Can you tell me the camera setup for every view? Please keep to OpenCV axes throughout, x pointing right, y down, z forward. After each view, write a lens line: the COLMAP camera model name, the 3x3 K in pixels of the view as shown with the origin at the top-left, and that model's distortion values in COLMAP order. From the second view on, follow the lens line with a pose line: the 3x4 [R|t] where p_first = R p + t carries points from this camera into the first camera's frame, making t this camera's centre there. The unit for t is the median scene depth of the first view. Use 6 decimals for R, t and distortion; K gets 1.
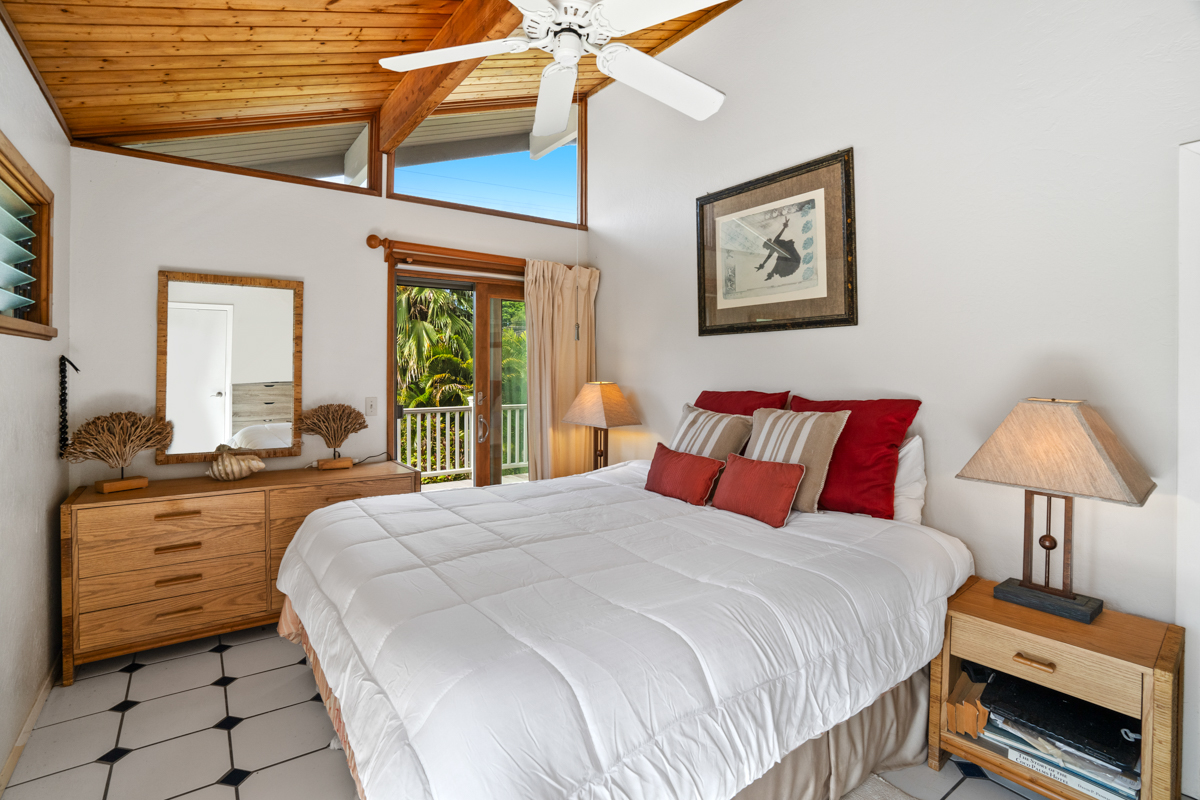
lens RADIAL K [[569.9, 0, 580.6], [0, 569.9, 375.2], [0, 0, 1]] dist [-0.065214, 0.019789]
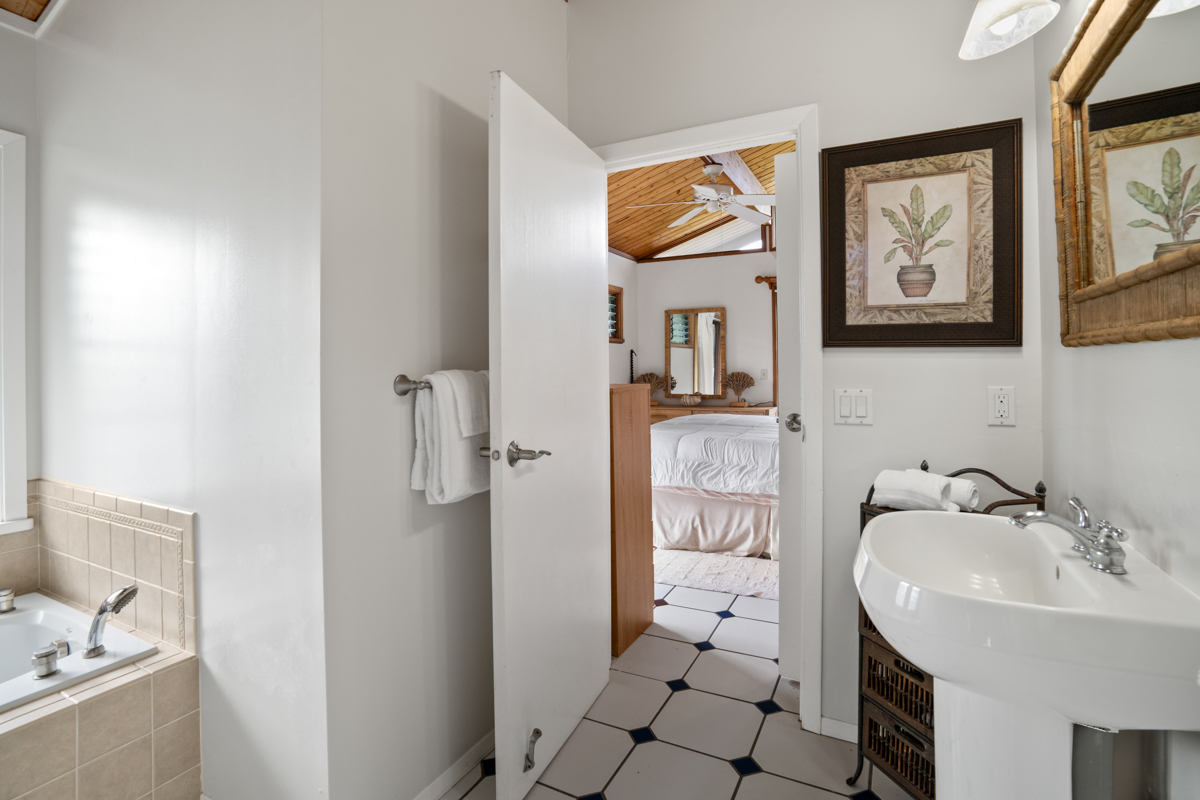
lens RADIAL K [[569.9, 0, 580.6], [0, 569.9, 375.2], [0, 0, 1]] dist [-0.065214, 0.019789]
pose [[0.447762, 0.000393, -0.894153, 1.116967], [-0.001248, 0.999999, -0.000186, 0.071414], [0.894152, 0.001199, 0.447762, -0.329320]]
